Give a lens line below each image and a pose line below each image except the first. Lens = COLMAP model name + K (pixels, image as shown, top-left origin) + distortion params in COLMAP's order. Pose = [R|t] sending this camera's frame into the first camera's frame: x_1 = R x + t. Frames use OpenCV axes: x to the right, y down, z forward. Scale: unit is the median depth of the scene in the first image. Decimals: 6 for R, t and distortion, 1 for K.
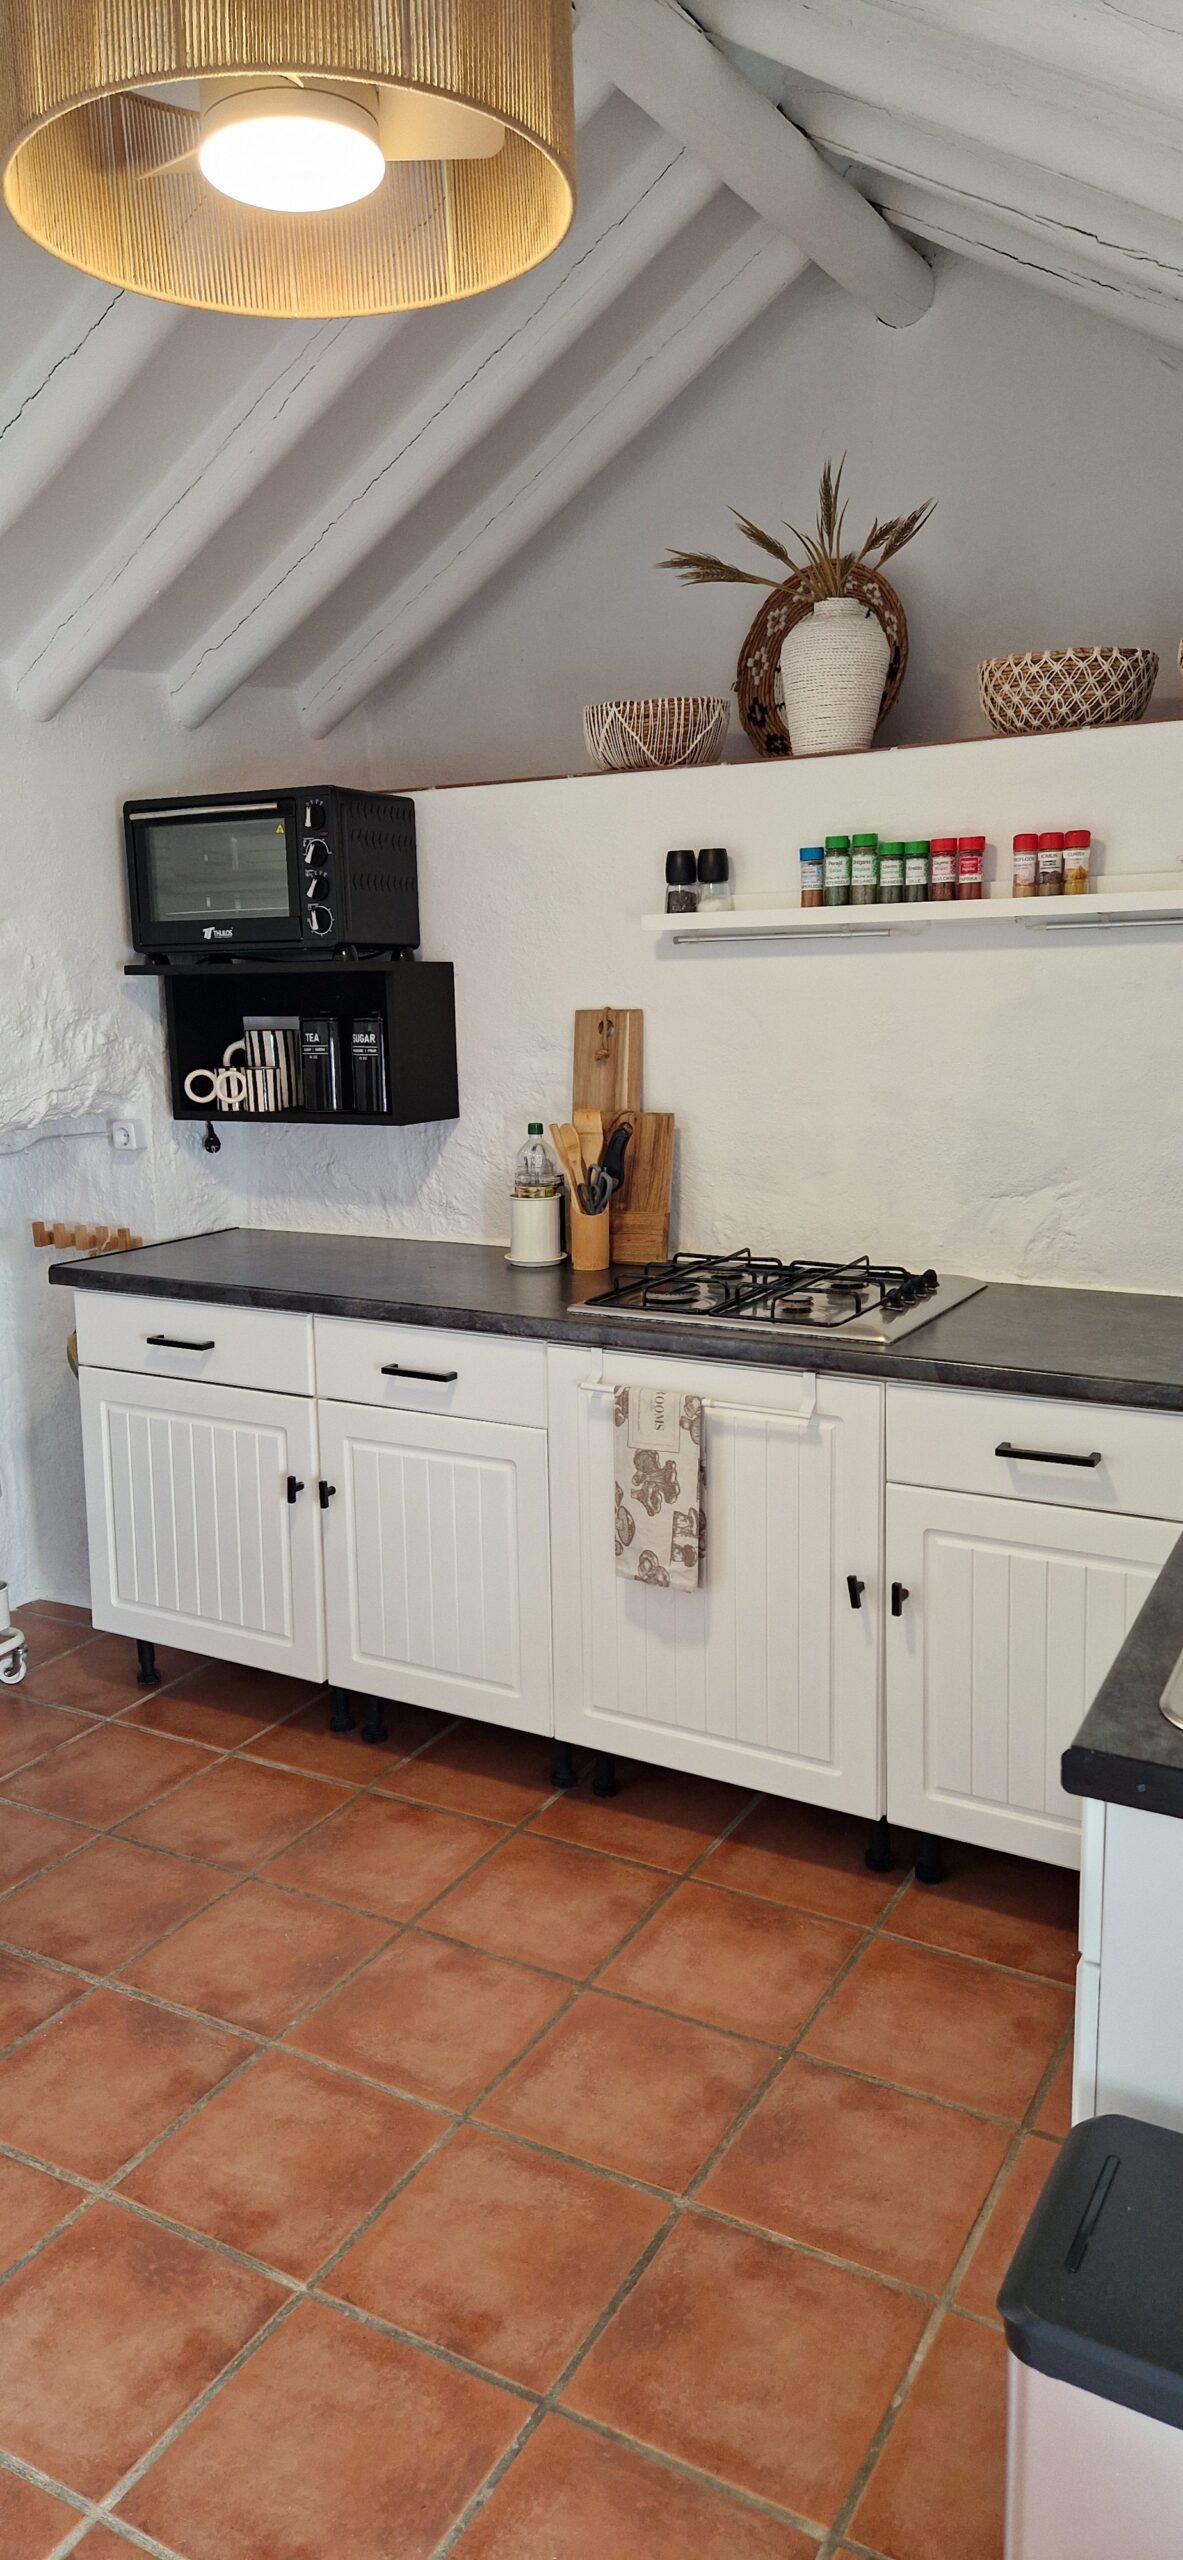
lens RADIAL K [[1606.0, 0, 637.0], [0, 1606.0, 1277.2], [0, 0, 1]] dist [0.069540, -0.066555]
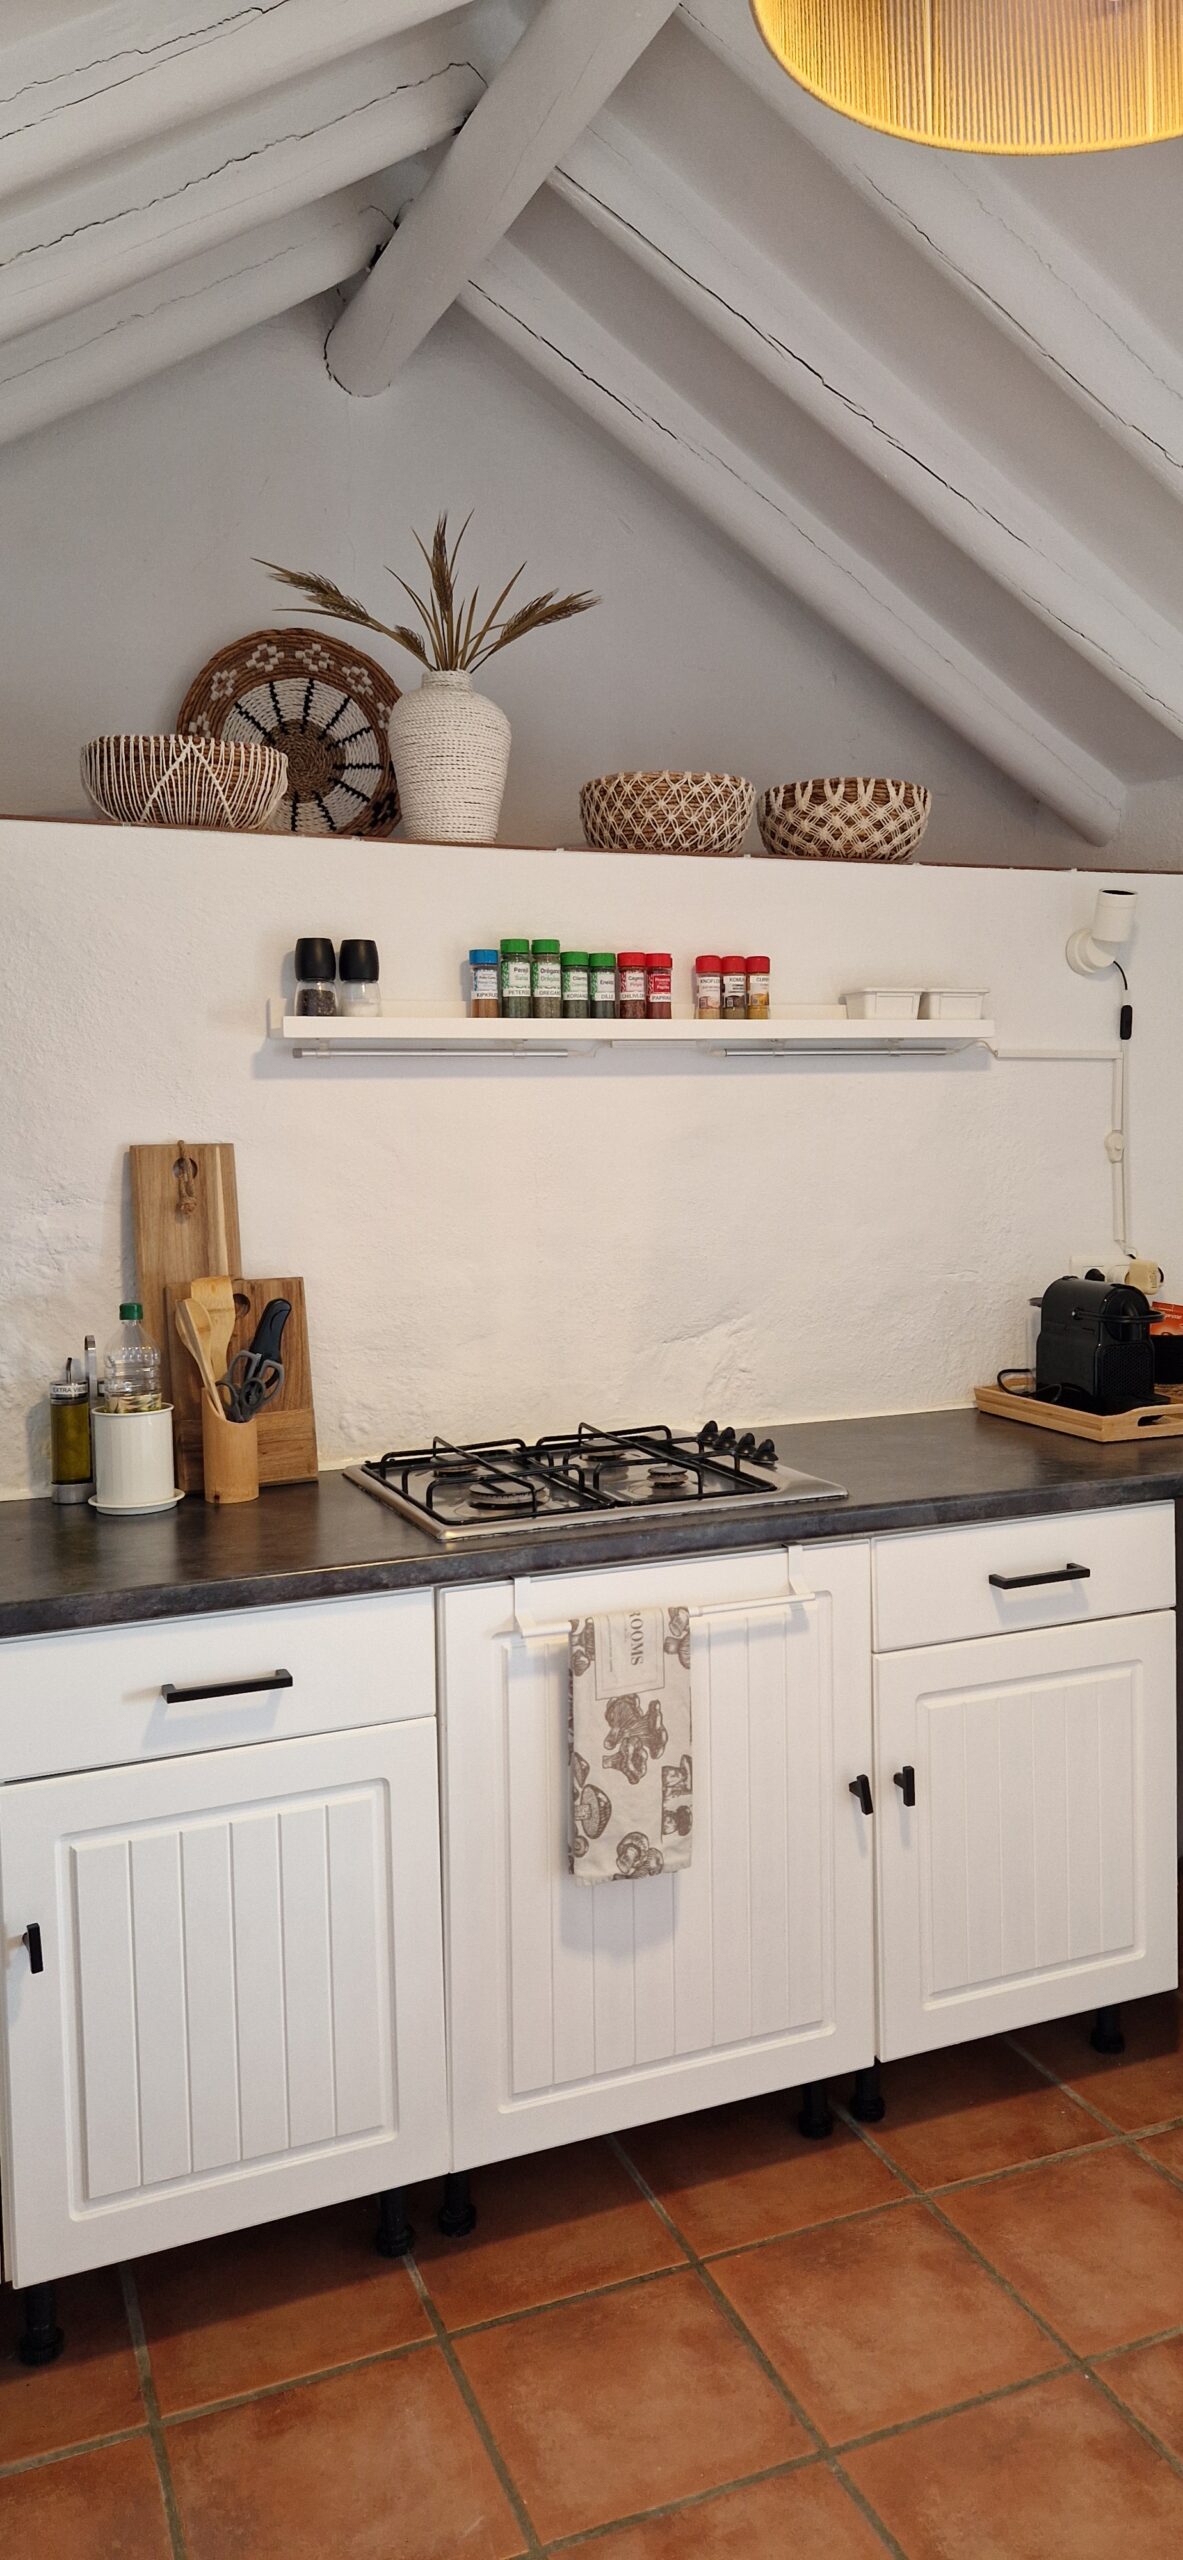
lens RADIAL K [[1606.0, 0, 637.0], [0, 1606.0, 1277.2], [0, 0, 1]] dist [0.069540, -0.066555]
pose [[0.644449, -0.057142, 0.762509, -0.515049], [0.153323, 0.986608, -0.055648, -0.039971], [-0.749118, 0.152772, 0.644580, 0.443516]]
